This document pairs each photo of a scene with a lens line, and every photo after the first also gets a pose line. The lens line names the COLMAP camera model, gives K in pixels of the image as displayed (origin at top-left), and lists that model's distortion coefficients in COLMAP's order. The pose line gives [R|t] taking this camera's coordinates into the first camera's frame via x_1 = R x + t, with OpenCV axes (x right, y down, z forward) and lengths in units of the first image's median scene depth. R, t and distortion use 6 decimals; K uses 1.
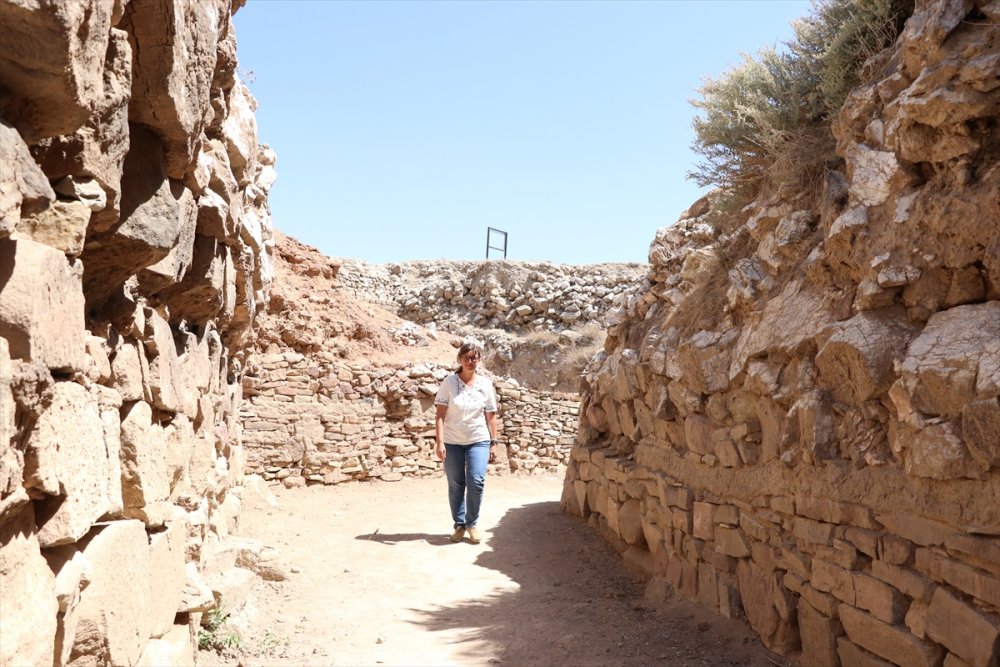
lens RADIAL K [[805.5, 0, 500.0], [0, 805.5, 333.5], [0, 0, 1]] dist [-0.177079, 0.139491]
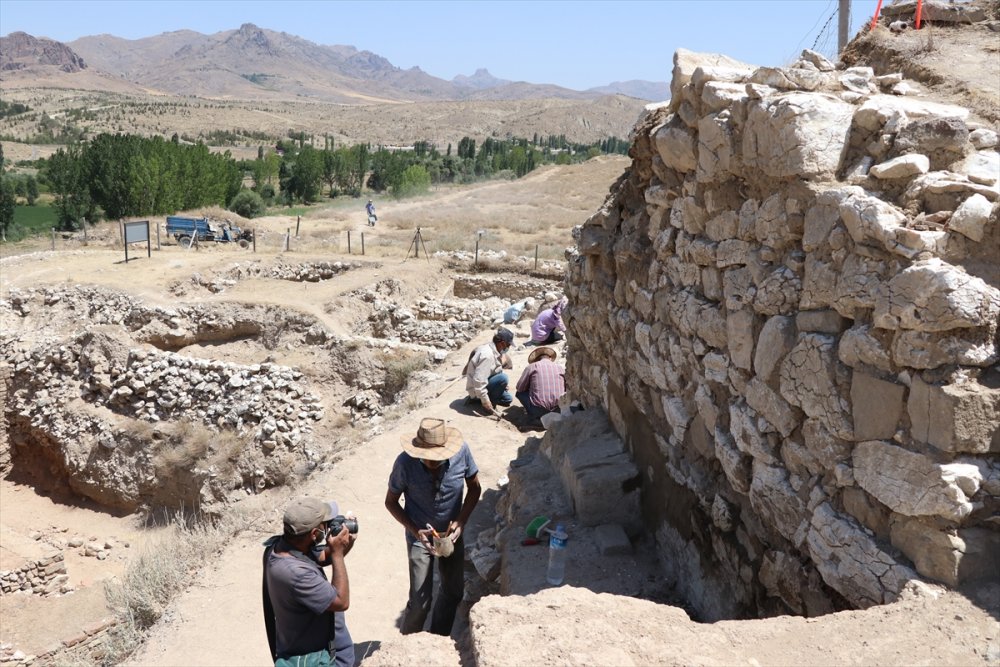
lens RADIAL K [[805.5, 0, 500.0], [0, 805.5, 333.5], [0, 0, 1]] dist [-0.177079, 0.139491]
pose [[0.969619, -0.062000, 0.236632, 0.271379], [-0.017373, 0.947451, 0.319429, -0.438196], [-0.244002, -0.313835, 0.917590, -0.011928]]
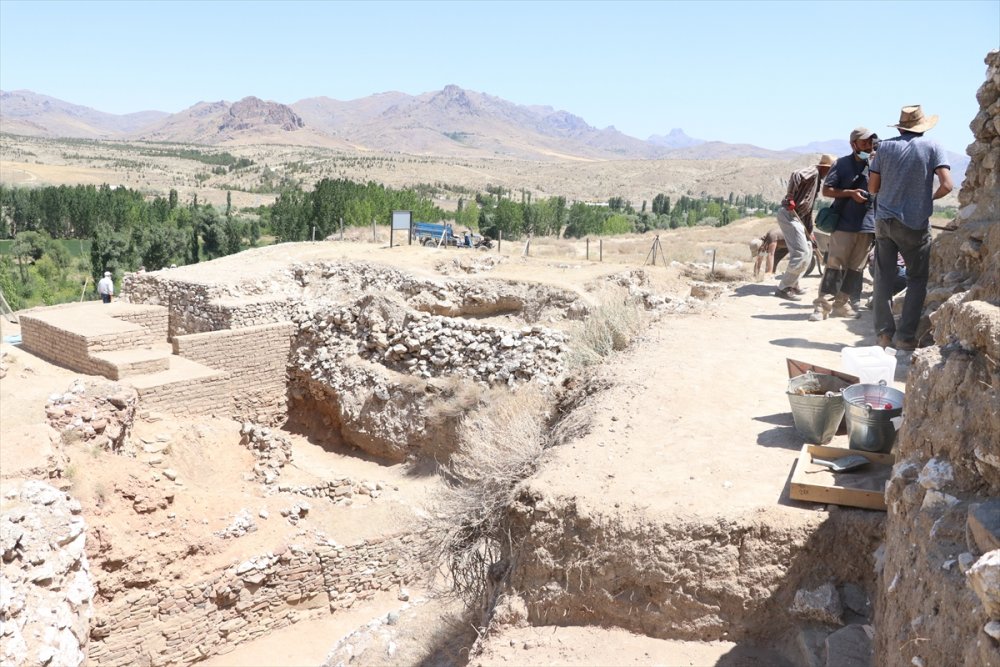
lens RADIAL K [[805.5, 0, 500.0], [0, 805.5, 333.5], [0, 0, 1]] dist [-0.177079, 0.139491]
pose [[0.999916, -0.002472, 0.012689, 0.156888], [-0.000807, 0.967691, 0.252136, -0.337012], [-0.012902, -0.252125, 0.967609, -0.067663]]
